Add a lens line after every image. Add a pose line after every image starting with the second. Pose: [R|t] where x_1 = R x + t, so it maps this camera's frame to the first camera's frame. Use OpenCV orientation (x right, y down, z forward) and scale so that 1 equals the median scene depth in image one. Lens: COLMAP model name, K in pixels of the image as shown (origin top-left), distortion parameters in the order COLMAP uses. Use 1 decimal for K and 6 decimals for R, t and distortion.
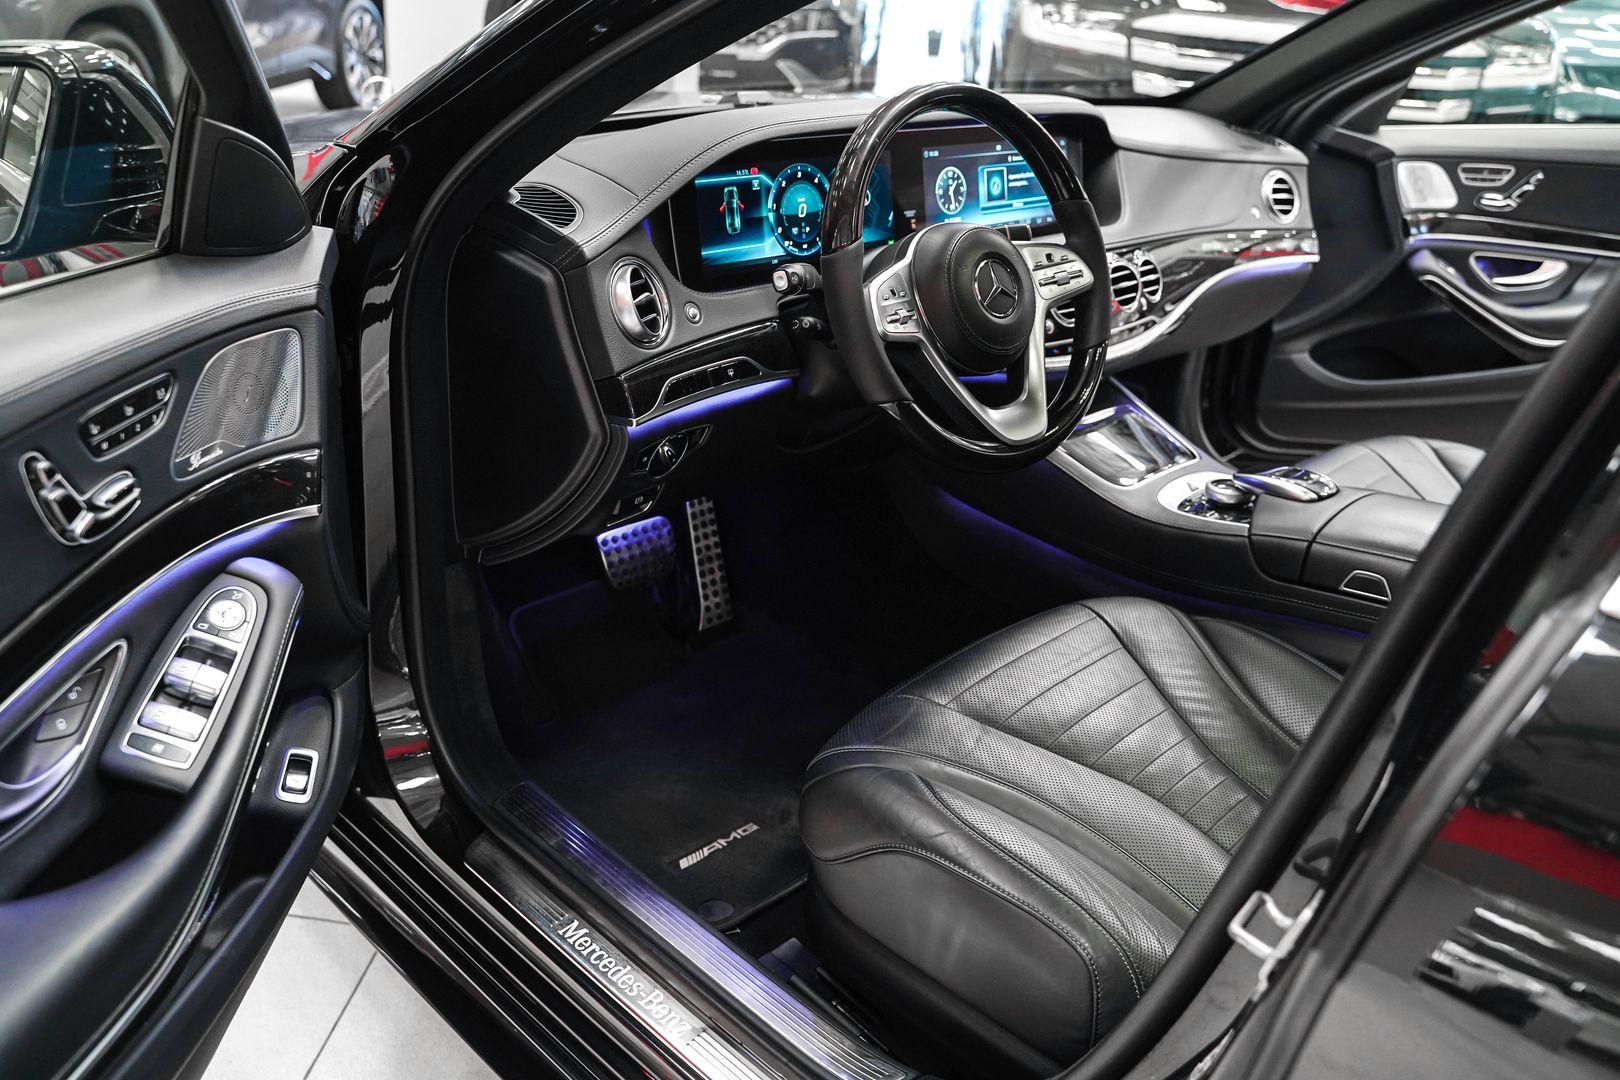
lens RADIAL K [[1312.1, 0, 807.1], [0, 1312.1, 543.0], [0, 0, 1]] dist [-0.114602, 0.089355]
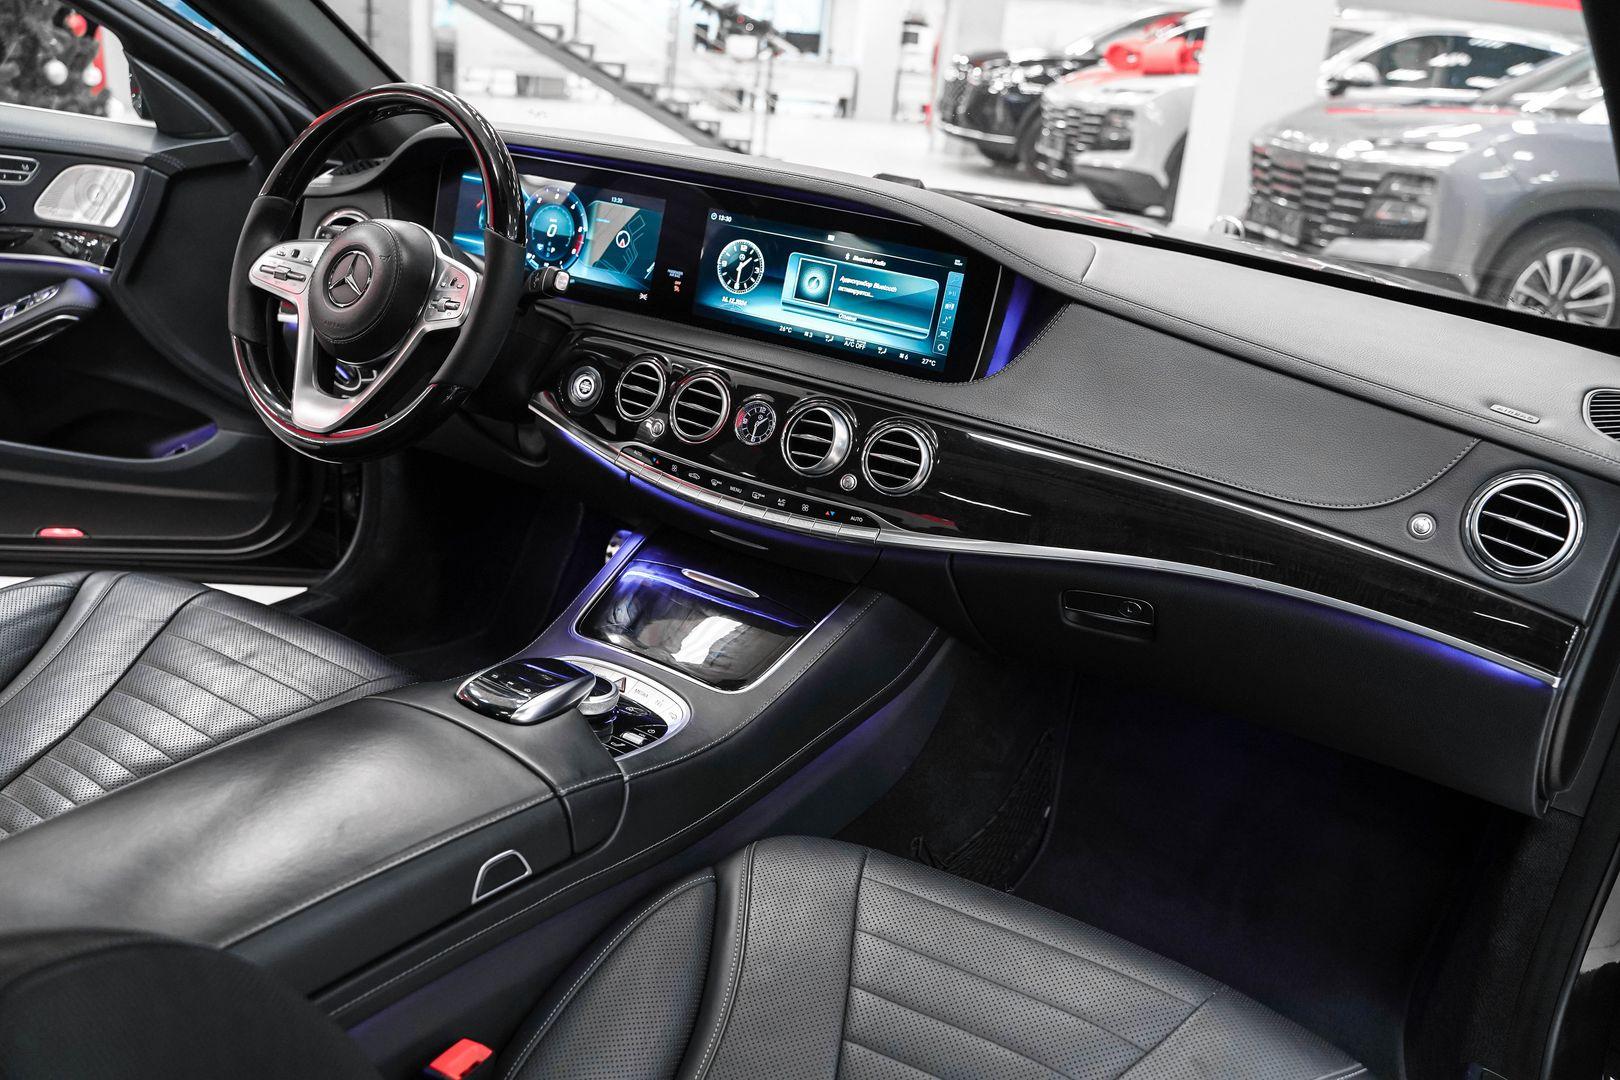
lens RADIAL K [[1312.1, 0, 807.1], [0, 1312.1, 543.0], [0, 0, 1]] dist [-0.114602, 0.089355]
pose [[0.252572, 0.330367, -0.909431, 0.943962], [-0.478172, 0.859726, 0.179509, -0.286931], [0.841165, 0.389525, 0.375115, 0.779999]]
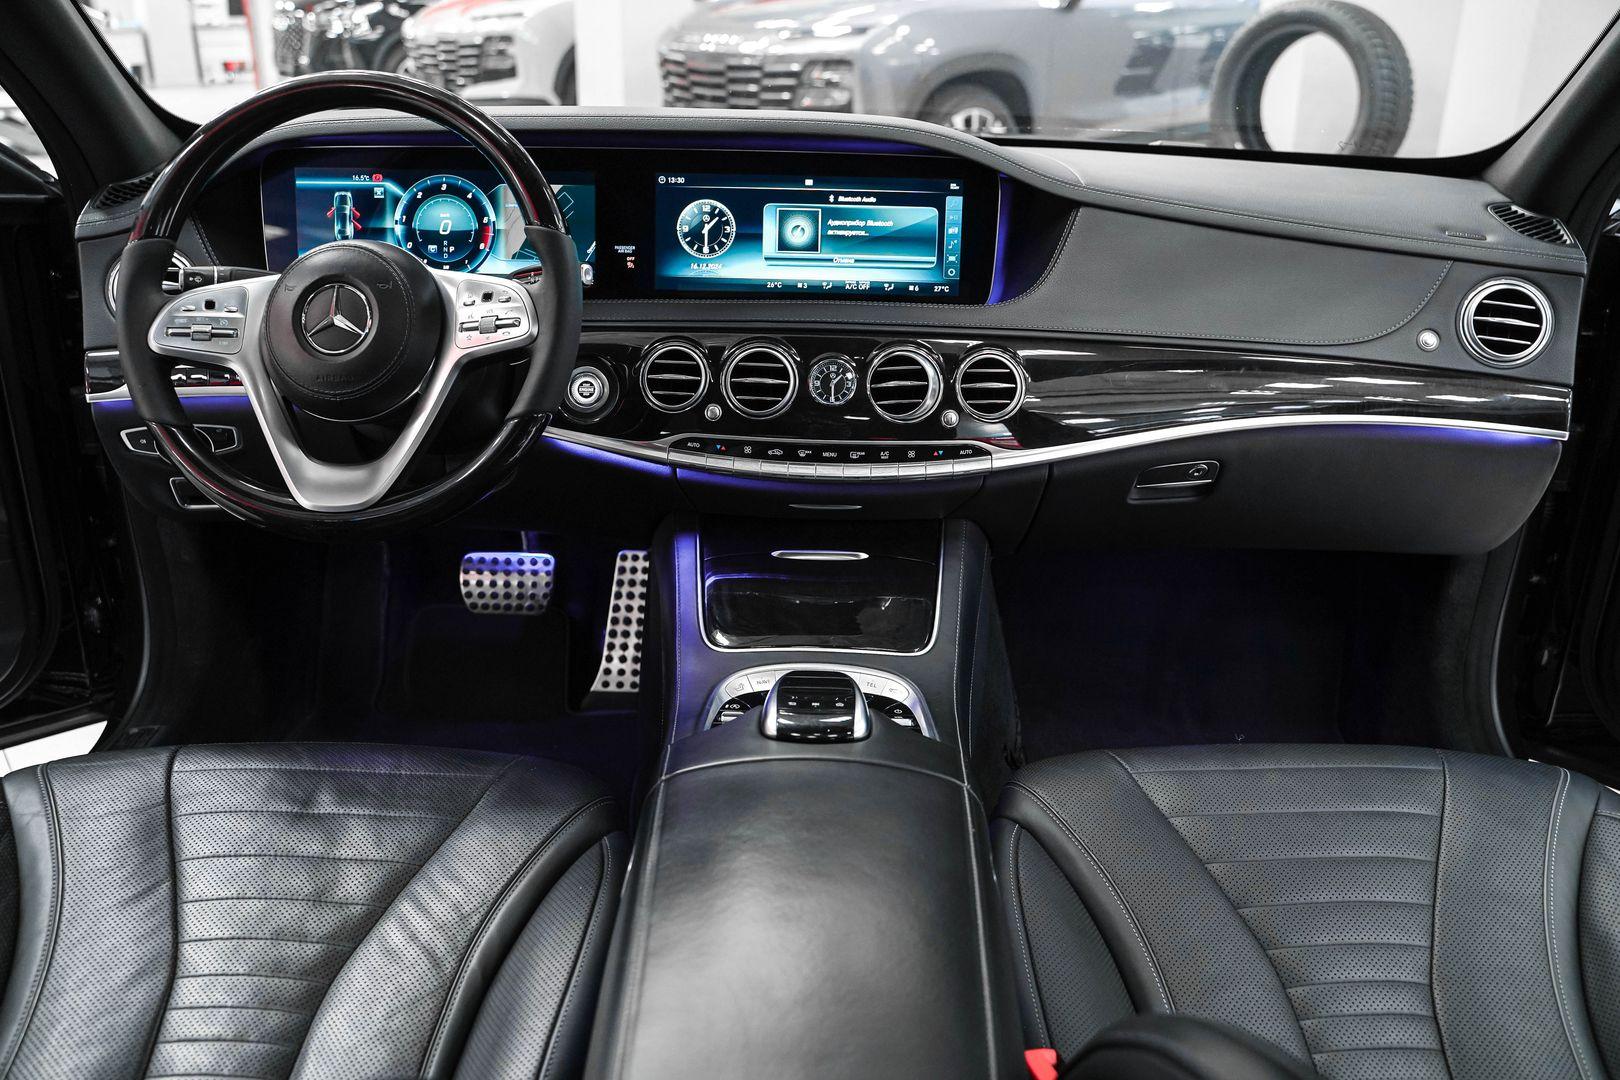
lens RADIAL K [[1312.1, 0, 807.1], [0, 1312.1, 543.0], [0, 0, 1]] dist [-0.114602, 0.089355]
pose [[0.697094, 0.241217, -0.675185, 0.728170], [-0.281599, 0.958145, 0.051570, -0.144560], [0.659365, 0.154182, 0.735844, 0.481286]]
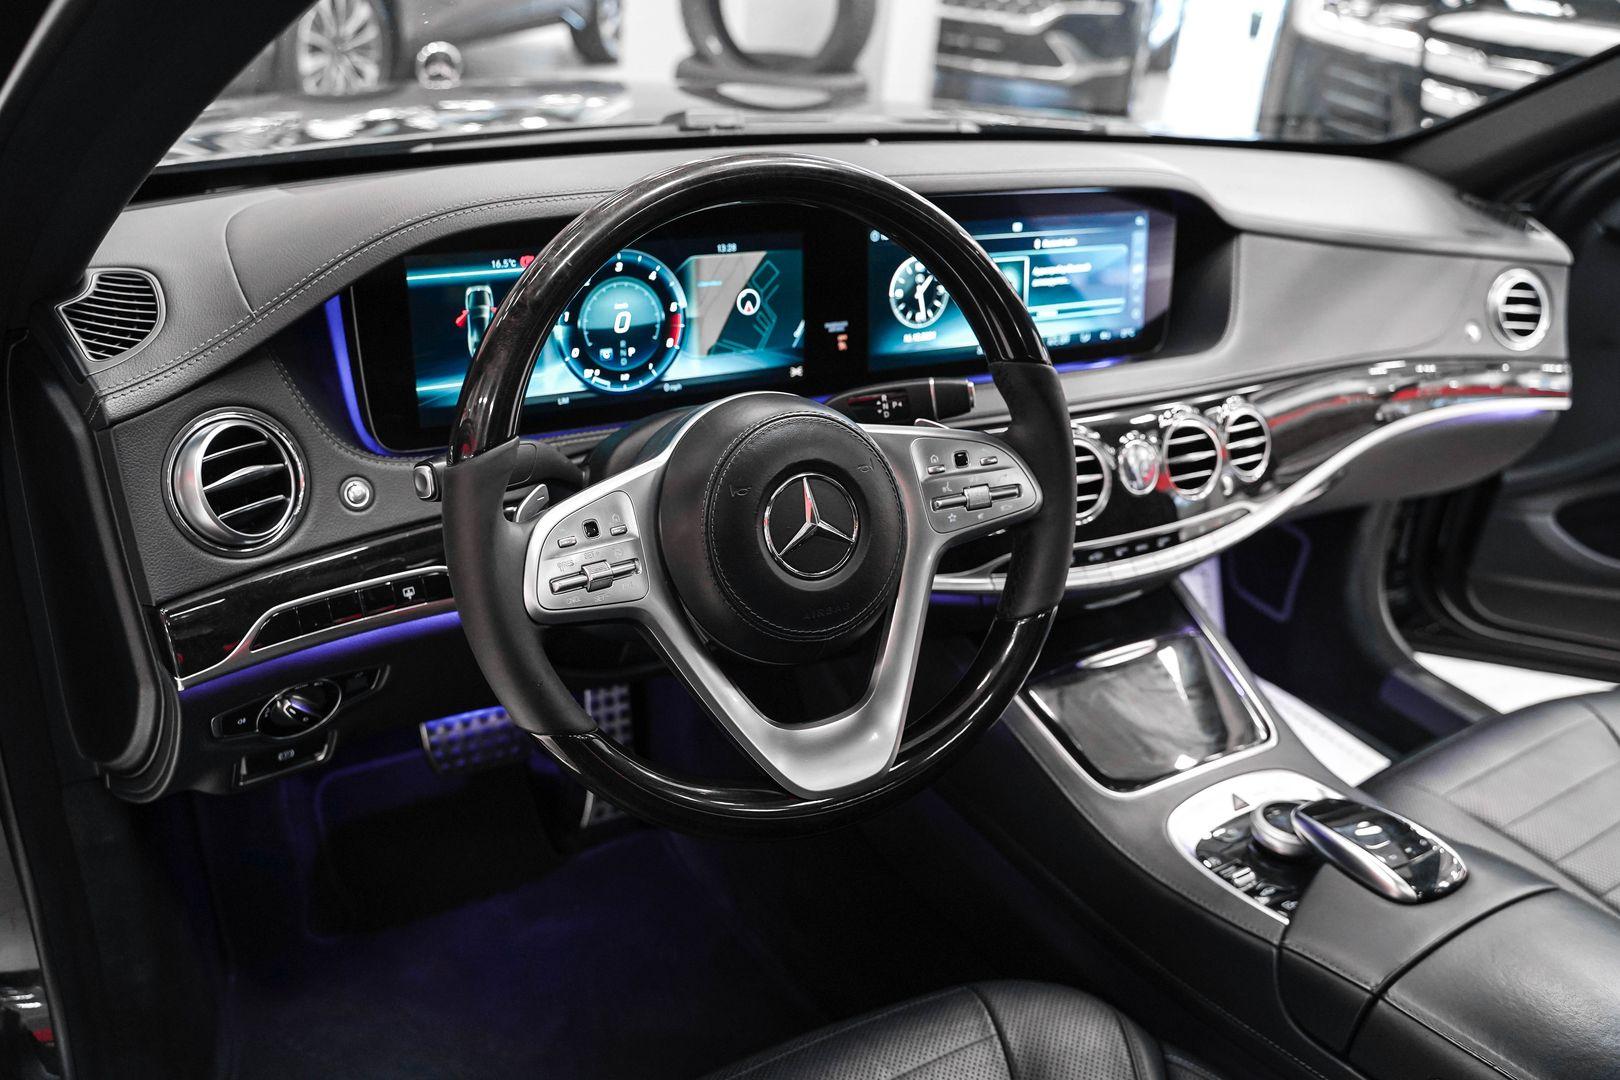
lens RADIAL K [[1325.3, 0, 810.0], [0, 1325.3, 540.0], [0, 0, 1]] dist [-0.108020, 0.089559]
pose [[0.972125, 0.130904, -0.194518, 0.199722], [-0.126694, 0.991360, 0.033983, -0.162236], [0.197285, -0.008391, 0.980310, 0.339783]]
